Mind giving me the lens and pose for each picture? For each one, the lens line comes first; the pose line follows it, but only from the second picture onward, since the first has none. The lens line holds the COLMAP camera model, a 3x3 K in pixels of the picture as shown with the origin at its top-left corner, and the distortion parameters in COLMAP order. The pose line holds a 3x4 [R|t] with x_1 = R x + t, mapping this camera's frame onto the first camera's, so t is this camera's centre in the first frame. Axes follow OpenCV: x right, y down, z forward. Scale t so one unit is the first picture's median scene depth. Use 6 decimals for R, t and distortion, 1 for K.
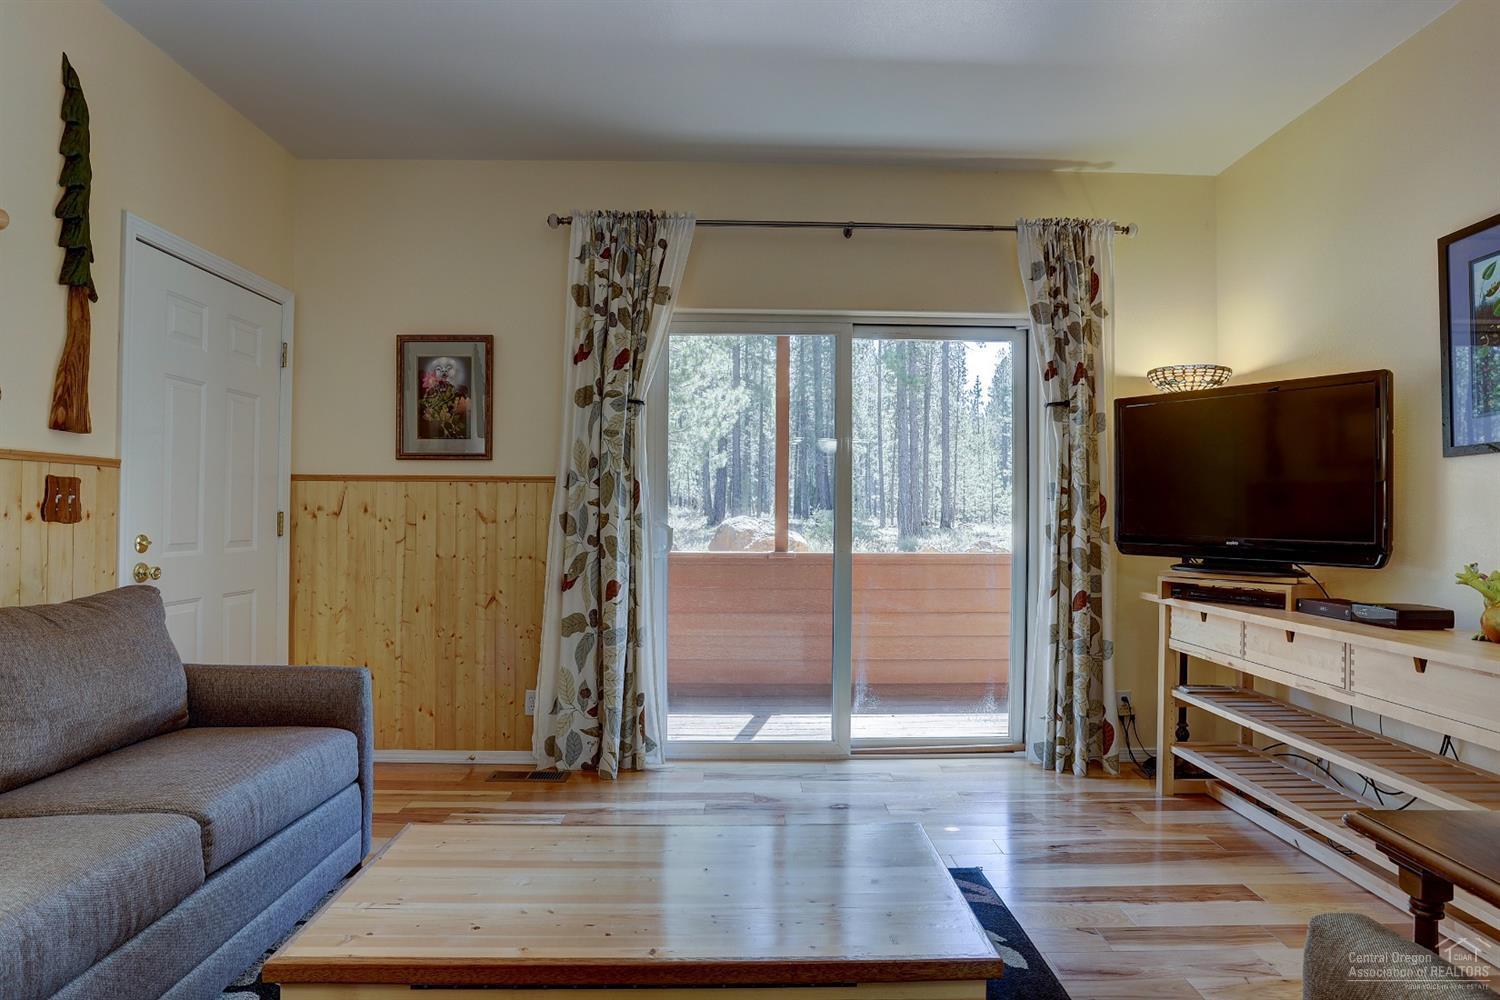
lens RADIAL K [[855.2, 0, 747.8], [0, 855.2, 504.4], [0, 0, 1]] dist [-0.056373, 0.027600]
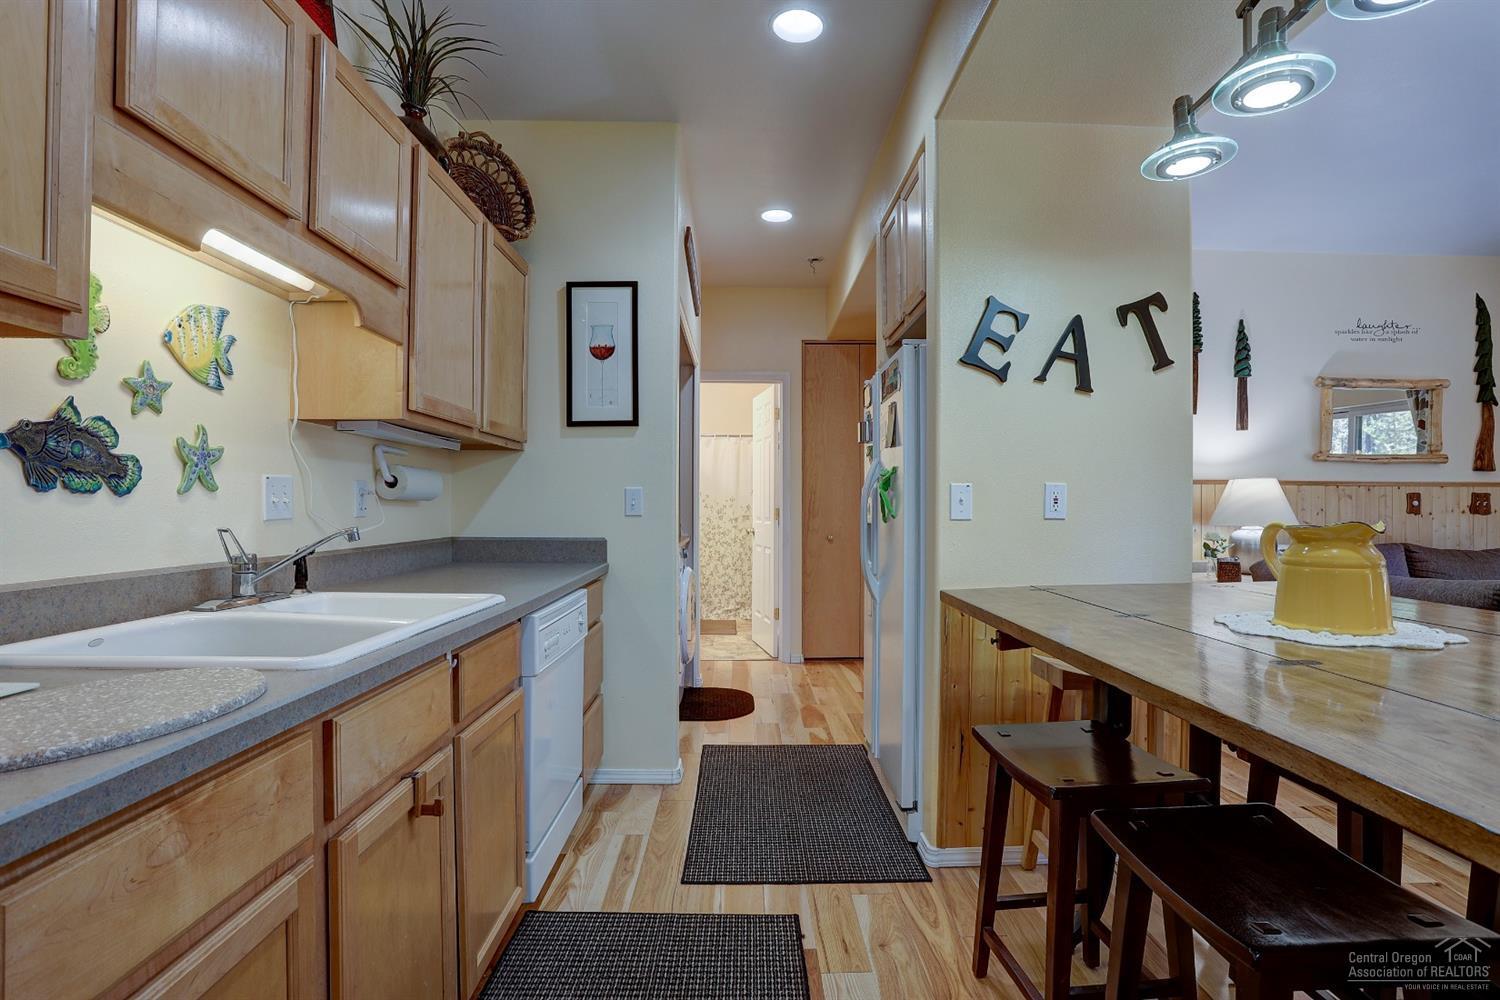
lens RADIAL K [[731.4, 0, 762.4], [0, 731.4, 503.9], [0, 0, 1]] dist [-0.067487, 0.022643]
pose [[0.010267, -0.006624, -0.999925, 0.613417], [0.006960, 0.999954, -0.006552, -0.004052], [0.999923, -0.006892, 0.010312, -0.555707]]
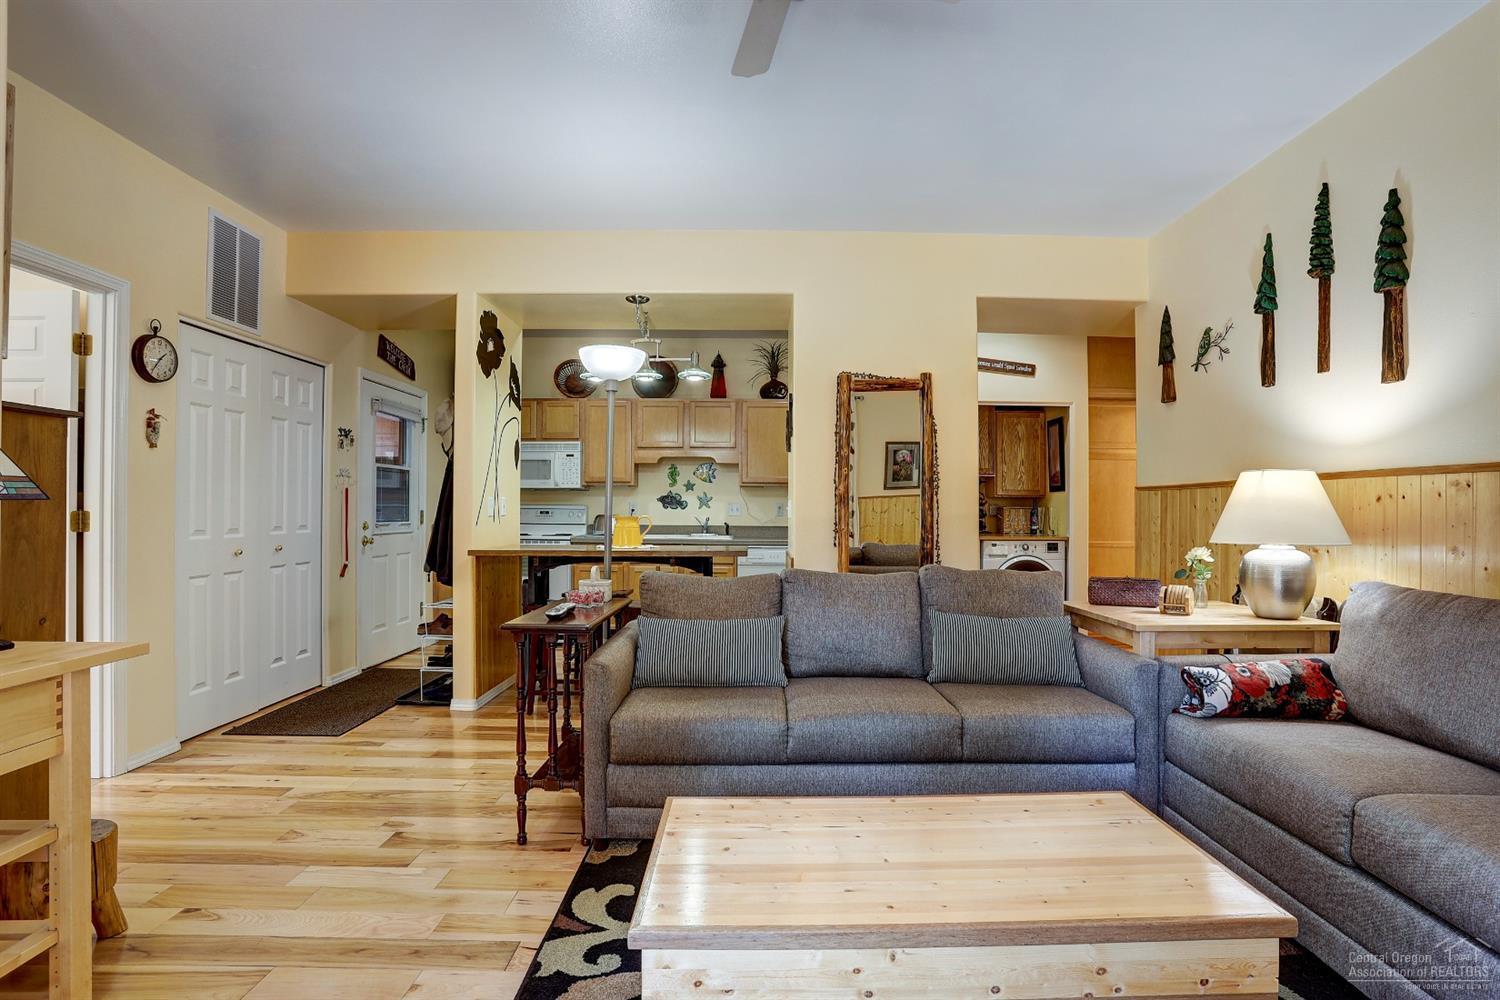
lens RADIAL K [[731.4, 0, 742.4], [0, 731.4, 497.0], [0, 0, 1]] dist [-0.067487, 0.022643]
pose [[-0.999507, -0.011127, 0.029375, 0.059375], [-0.011979, 0.999507, -0.029012, 0.007540], [-0.029038, -0.029350, -0.999147, 0.896209]]
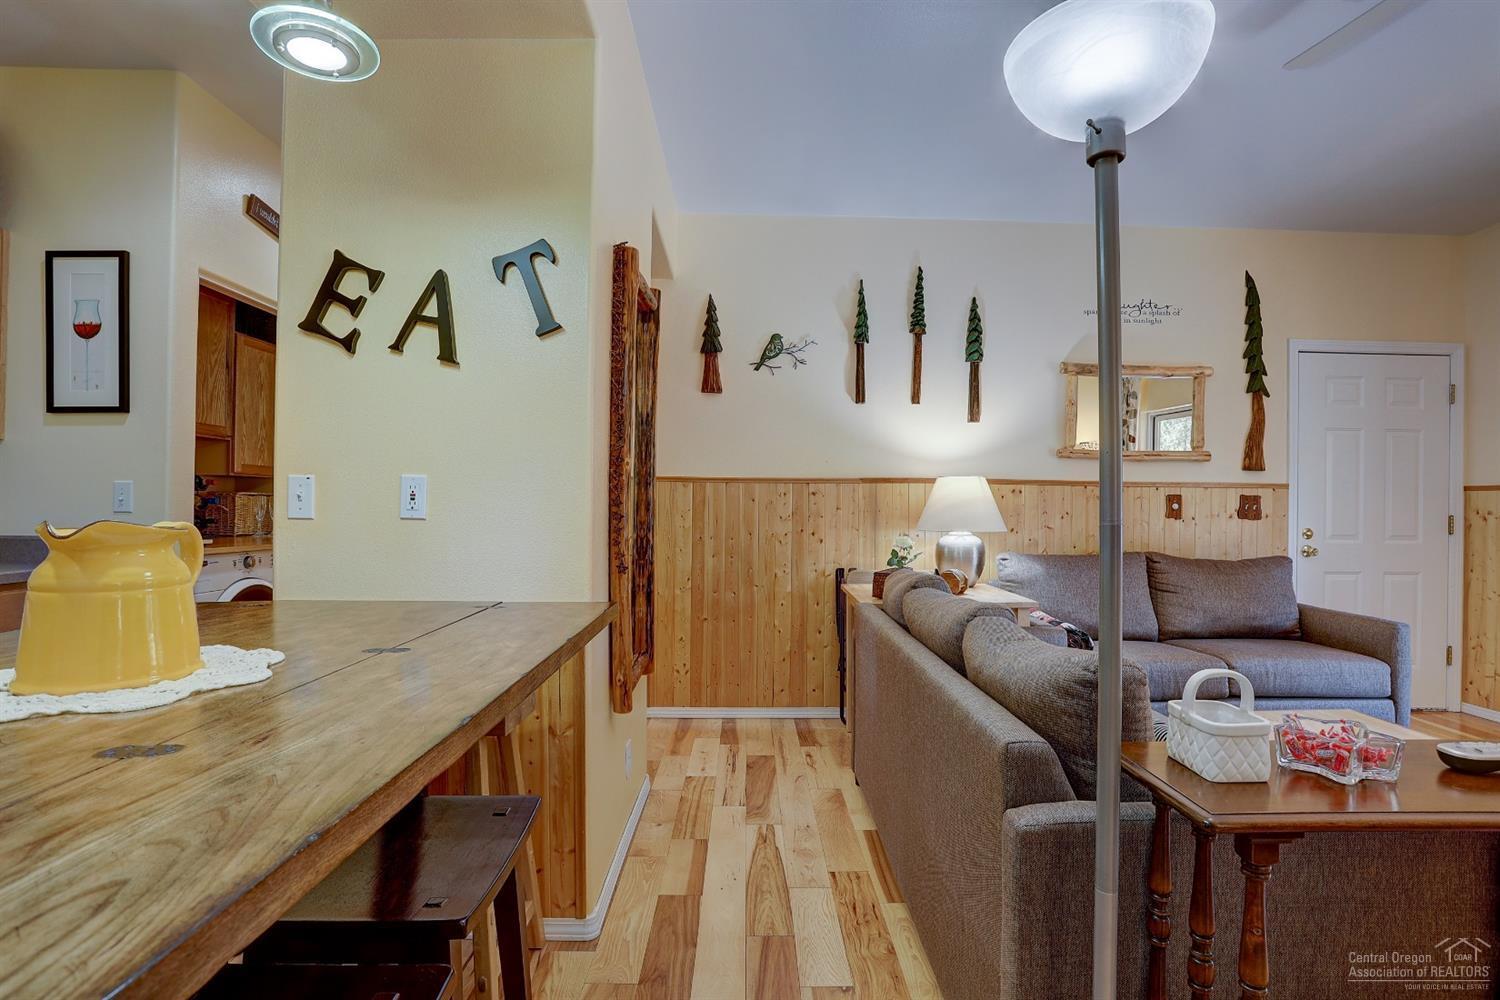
lens RADIAL K [[731.4, 0, 754.8], [0, 731.4, 506.2], [0, 0, 1]] dist [-0.067487, 0.022643]
pose [[0.002705, -0.005457, -0.999981, 0.506933], [-0.000065, 0.999985, -0.005457, 0.000305], [0.999996, 0.000079, 0.002705, -0.076523]]
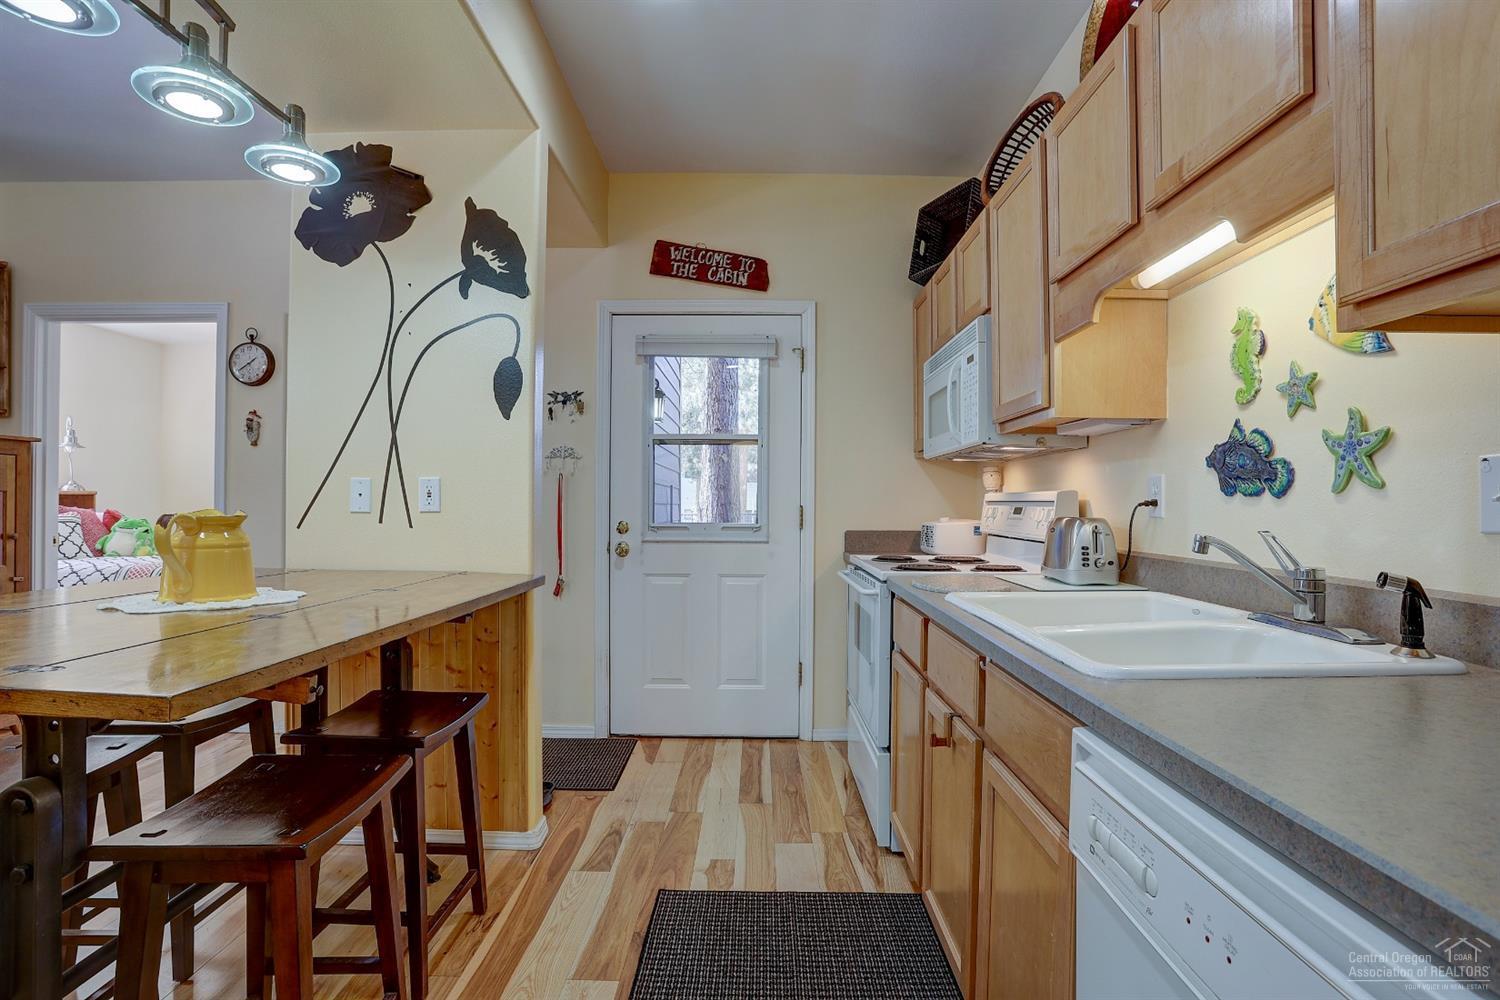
lens RADIAL K [[731.4, 0, 762.8], [0, 731.4, 498.7], [0, 0, 1]] dist [-0.067487, 0.022643]
pose [[0.010014, 0.003320, 0.999944, -0.130261], [-0.016290, 0.999862, -0.003157, -0.006190], [-0.999817, -0.016257, 0.010066, -0.602086]]
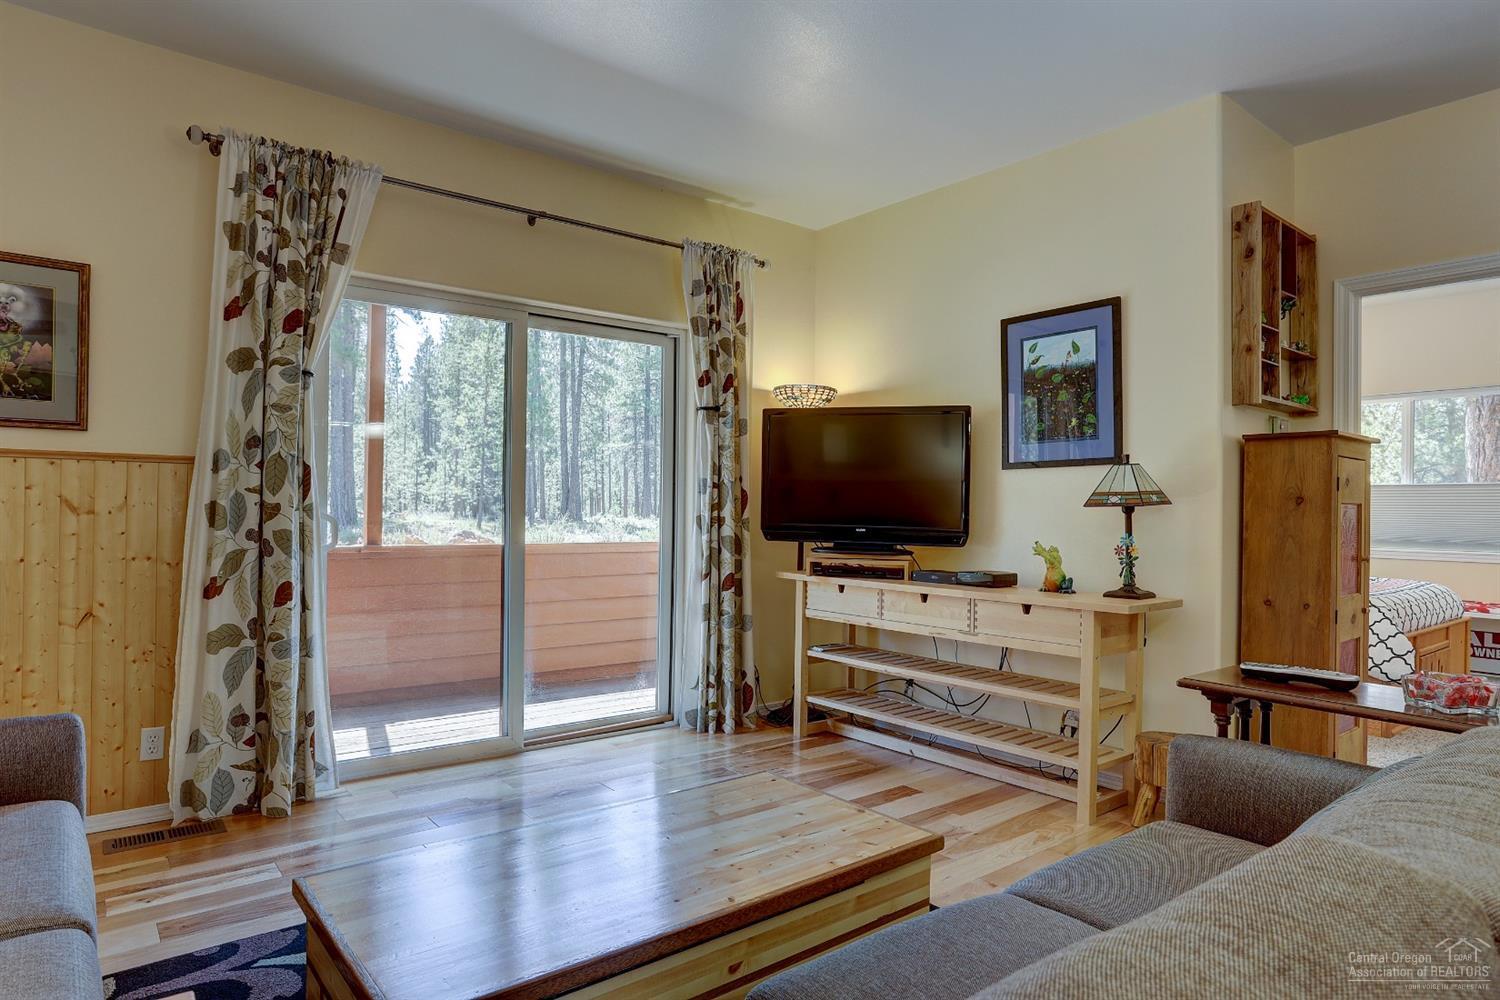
lens RADIAL K [[901.6, 0, 752.5], [0, 901.6, 504.1], [0, 0, 1]] dist [-0.059515, 0.033643]
pose [[0.786533, 0.005750, 0.617521, -0.333095], [-0.014230, 0.999860, 0.008815, -0.002597], [-0.617384, -0.015720, 0.786505, 0.020962]]
